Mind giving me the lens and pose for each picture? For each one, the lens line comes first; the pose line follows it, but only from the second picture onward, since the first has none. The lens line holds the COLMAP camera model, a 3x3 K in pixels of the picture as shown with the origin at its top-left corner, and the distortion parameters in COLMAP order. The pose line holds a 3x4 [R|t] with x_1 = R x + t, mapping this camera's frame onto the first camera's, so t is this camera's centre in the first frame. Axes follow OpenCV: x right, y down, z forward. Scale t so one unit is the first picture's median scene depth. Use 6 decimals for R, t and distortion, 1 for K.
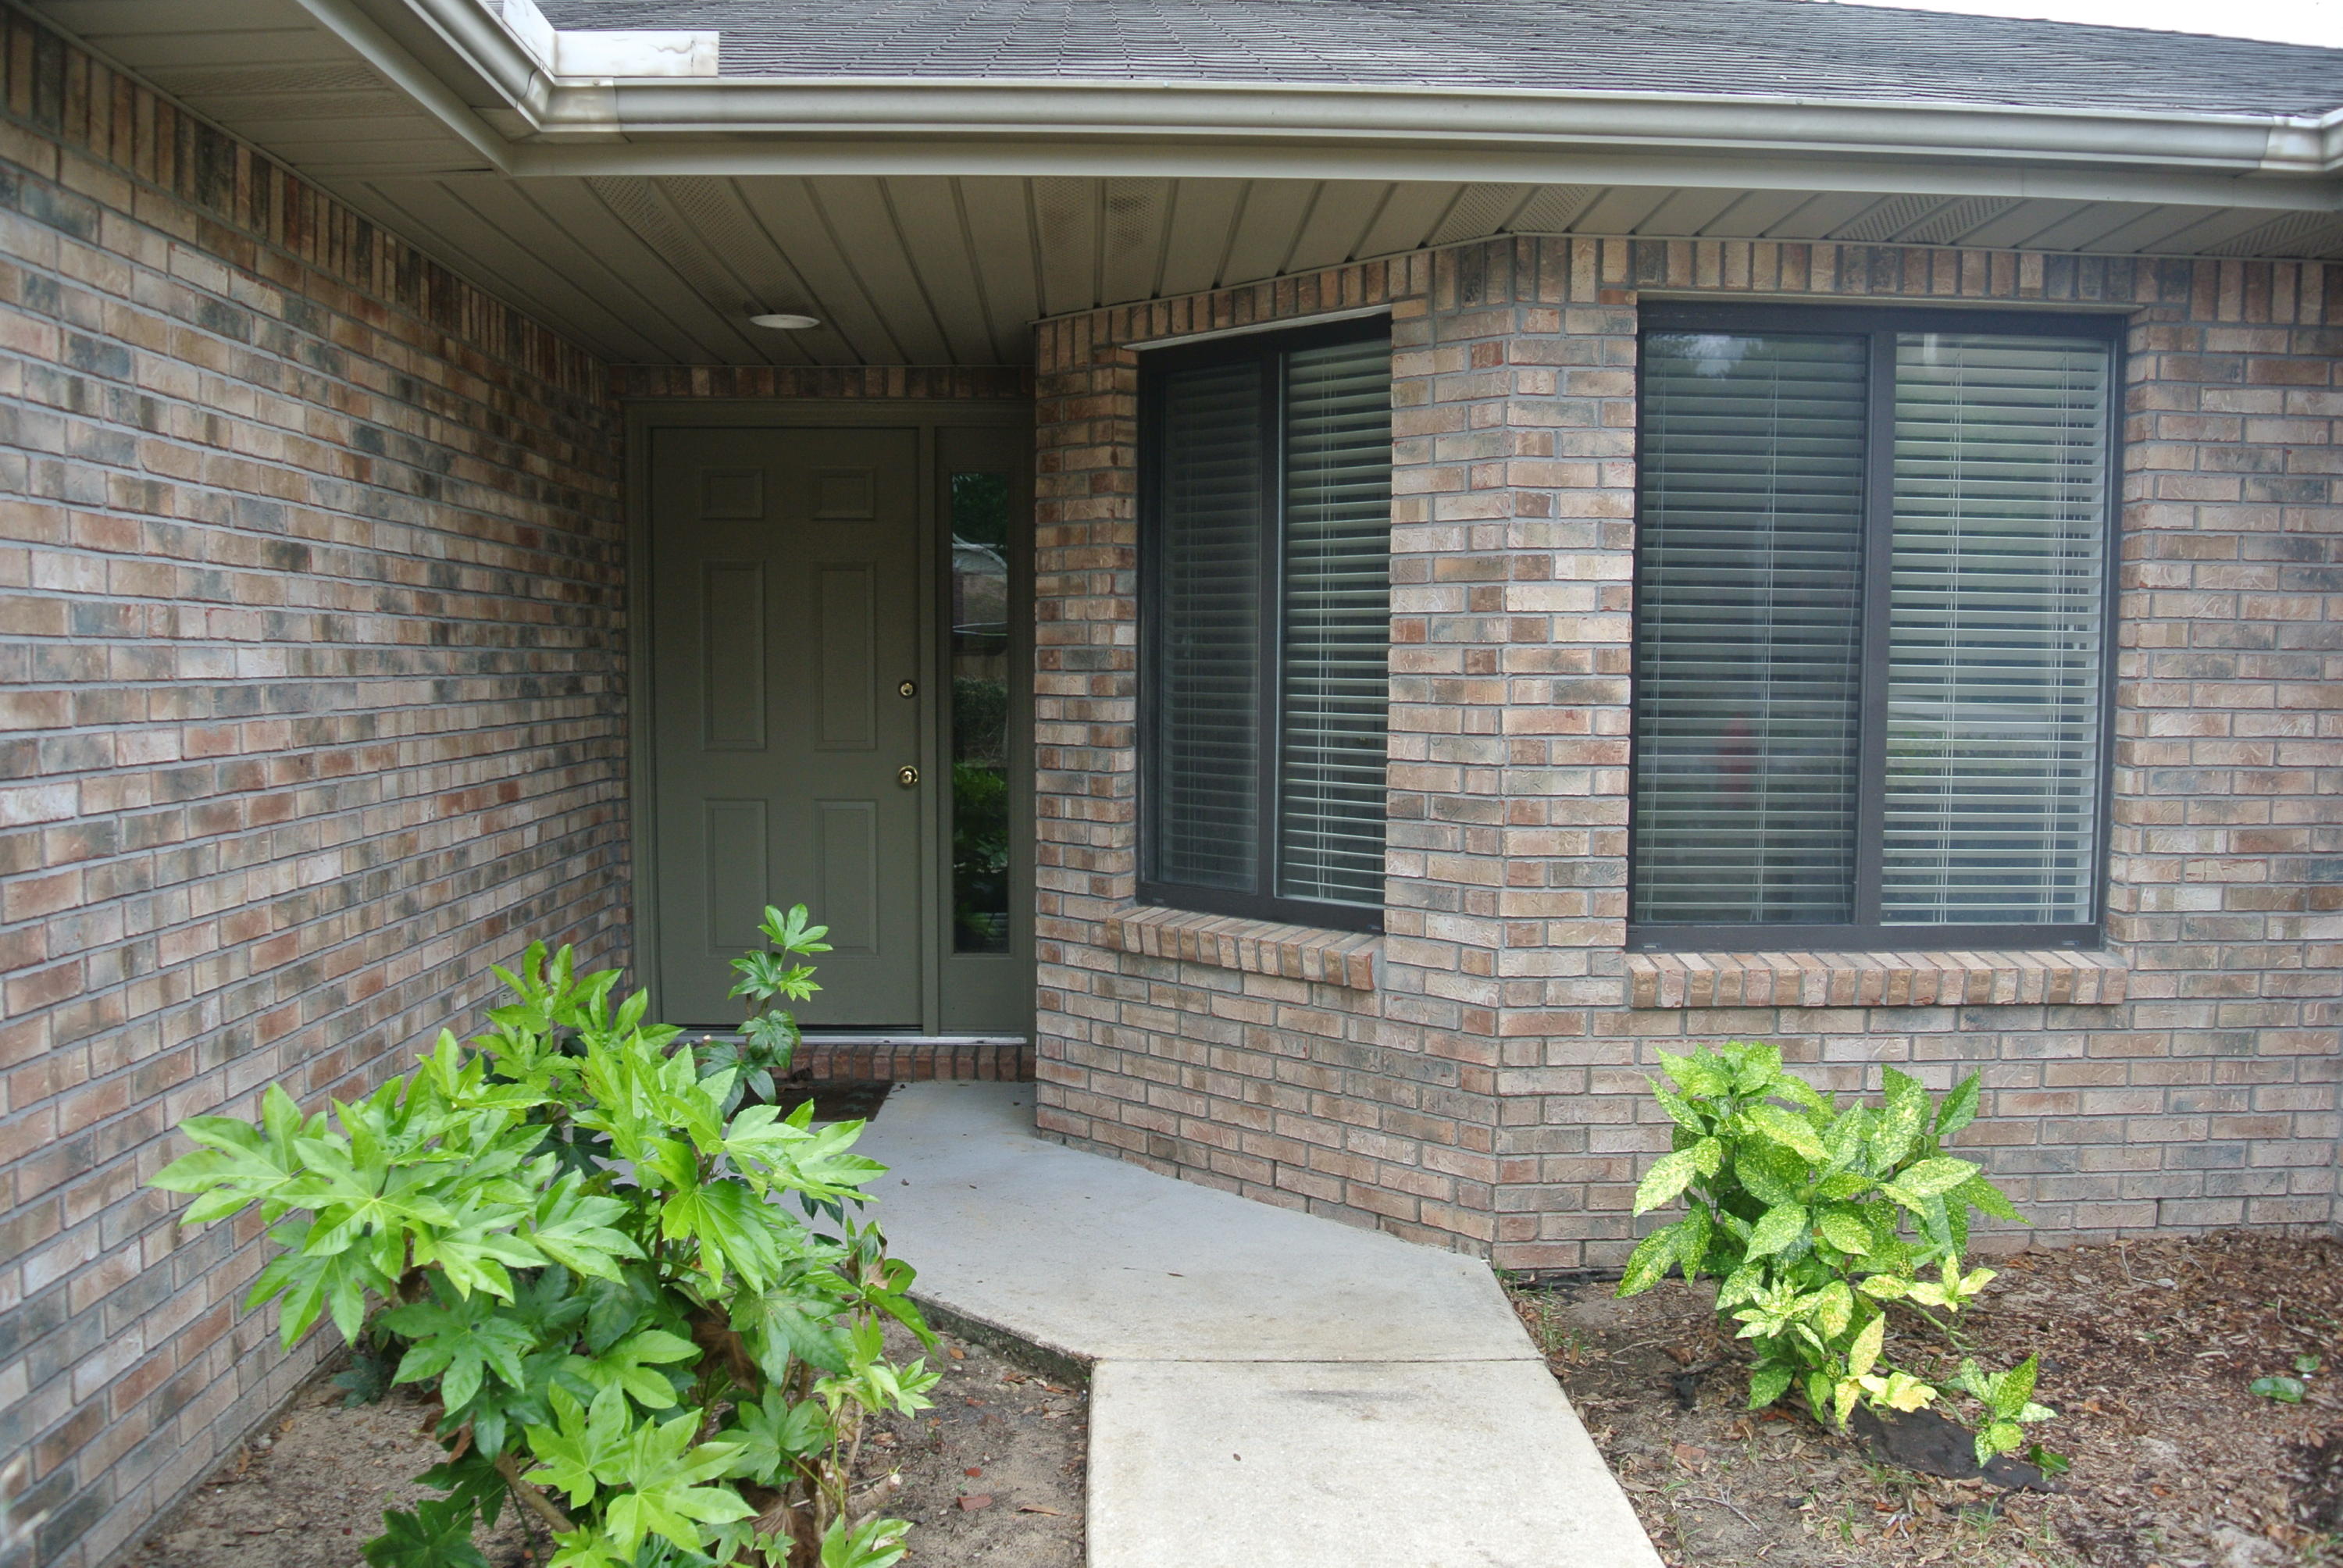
lens RADIAL K [[1810.5, 0, 1185.1], [0, 1810.5, 767.9], [0, 0, 1]] dist [-0.017774, -0.002217]
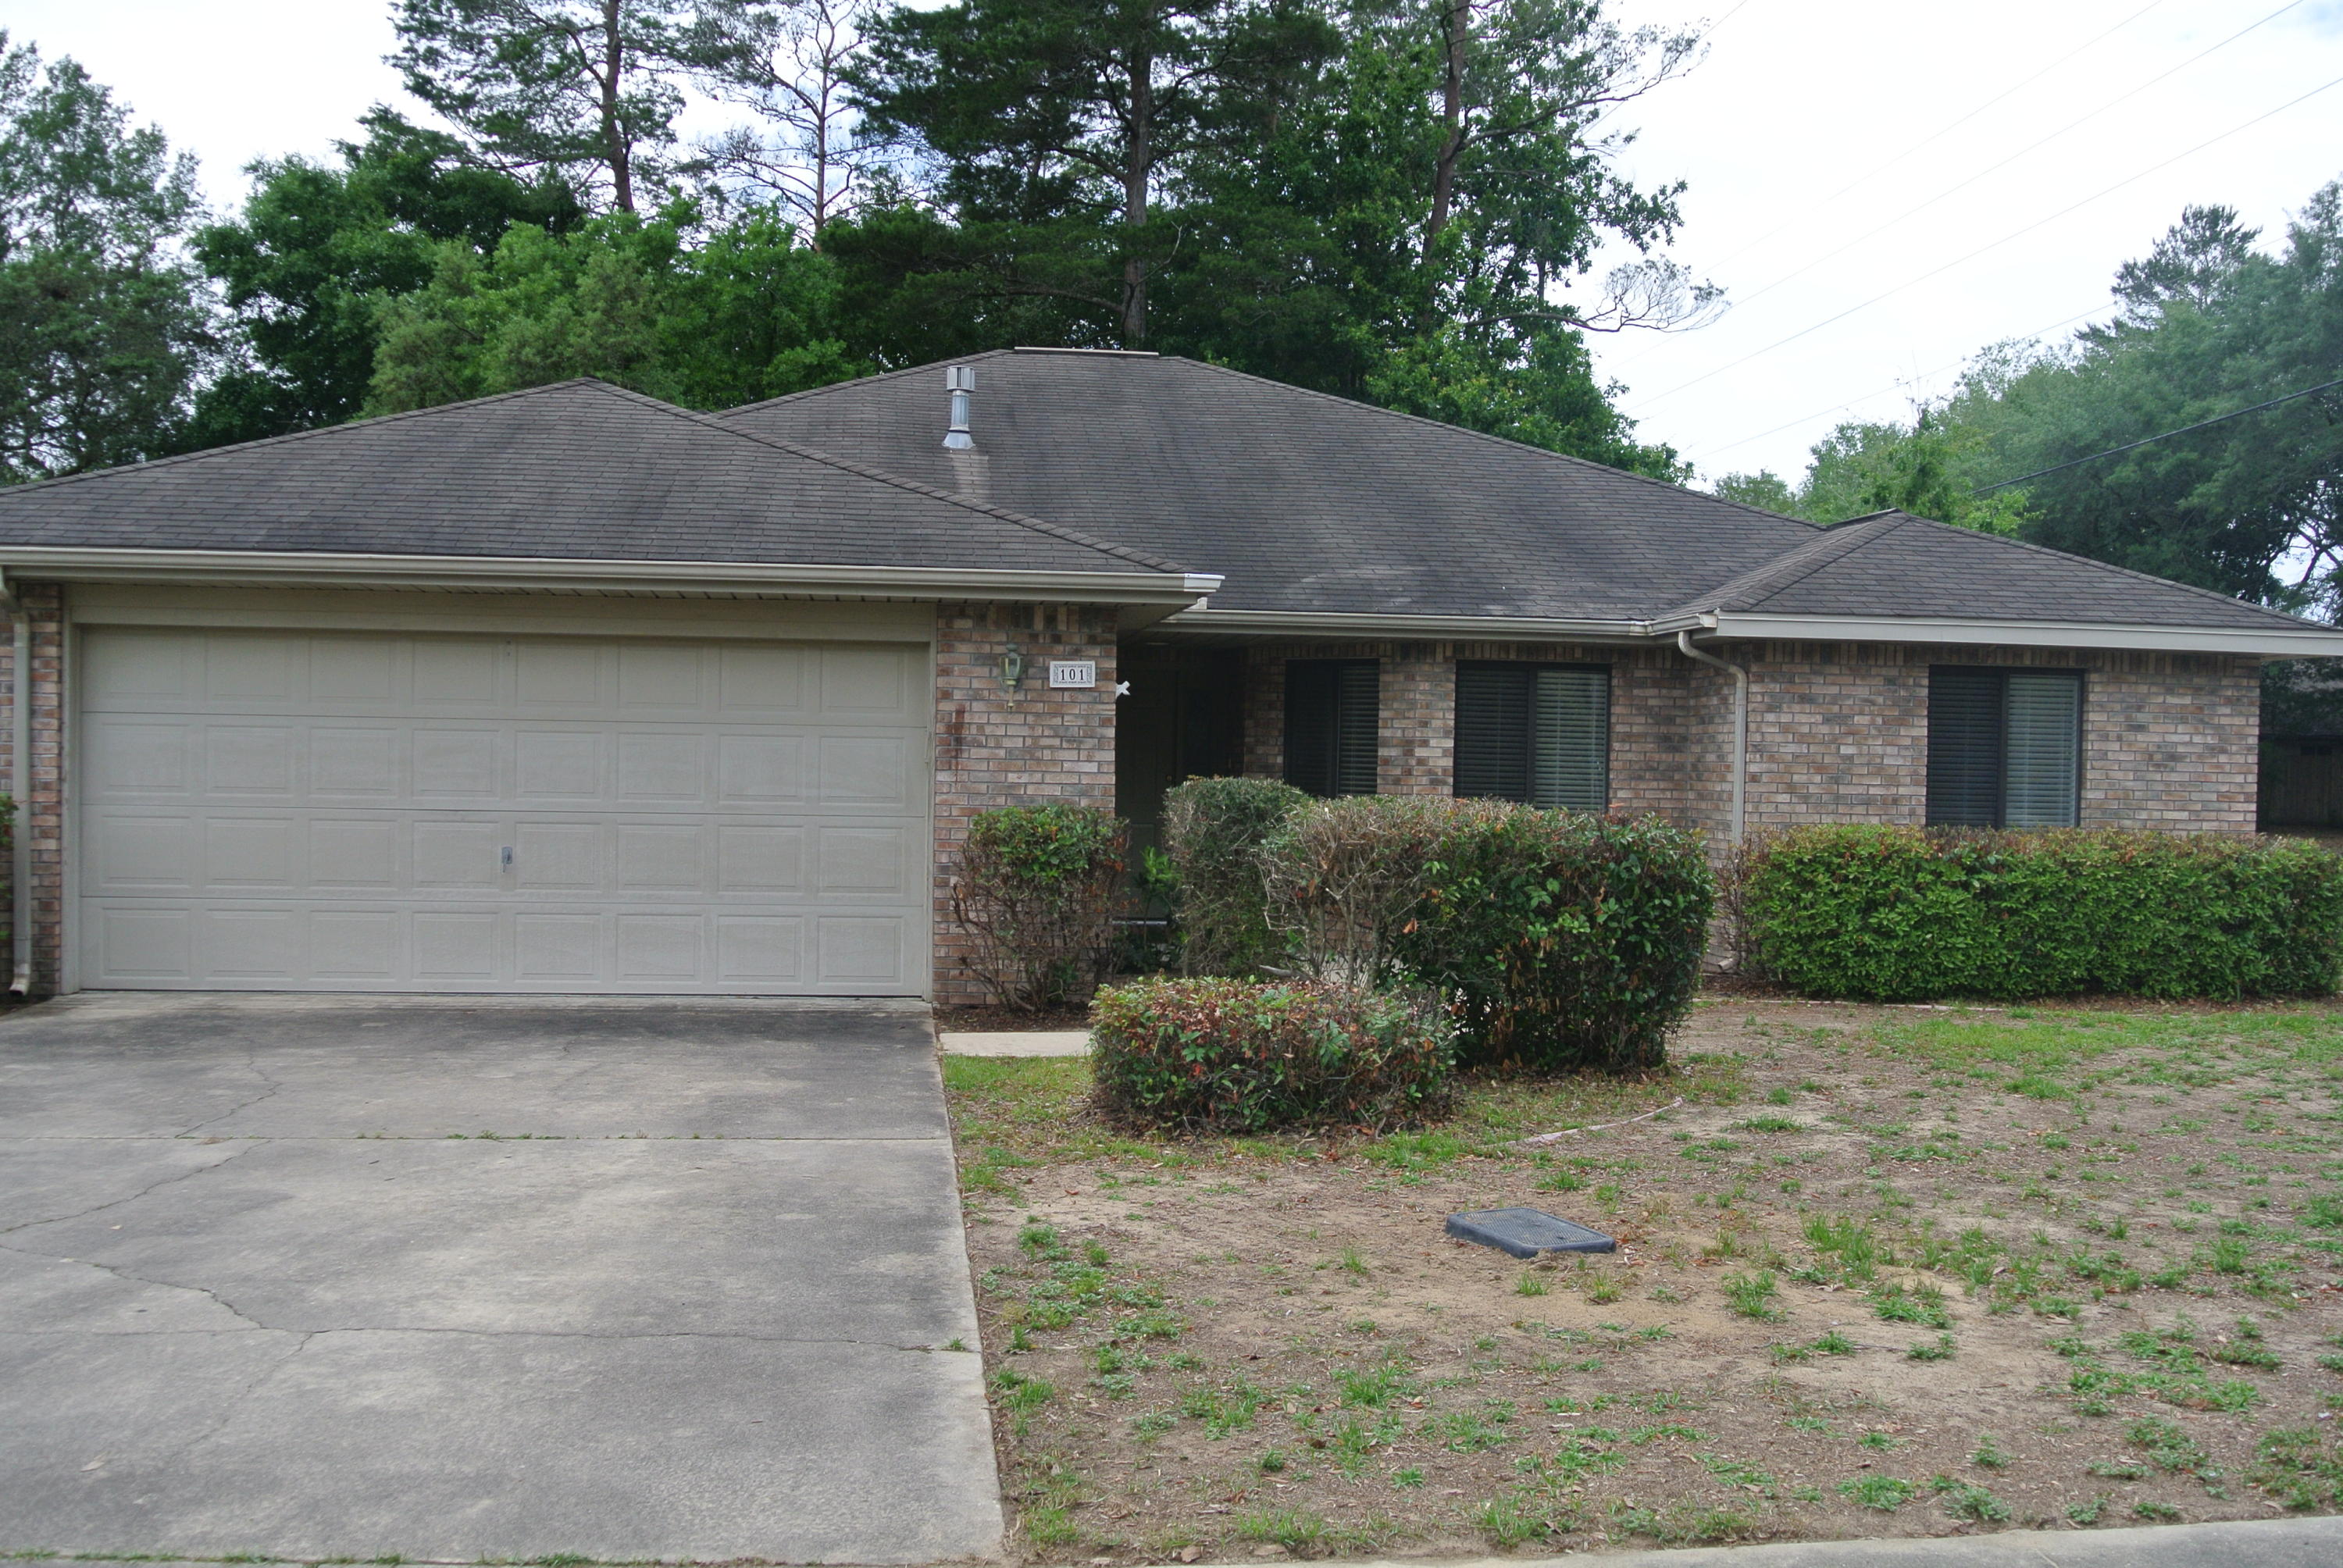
lens RADIAL K [[2347.8, 0, 1167.3], [0, 2347.8, 793.5], [0, 0, 1]] dist [0.016084, 0.000000]
pose [[0.997695, 0.012418, 0.066705, -0.530461], [-0.009615, 0.999064, -0.042176, 0.157723], [-0.067166, 0.041437, 0.996881, -3.076837]]
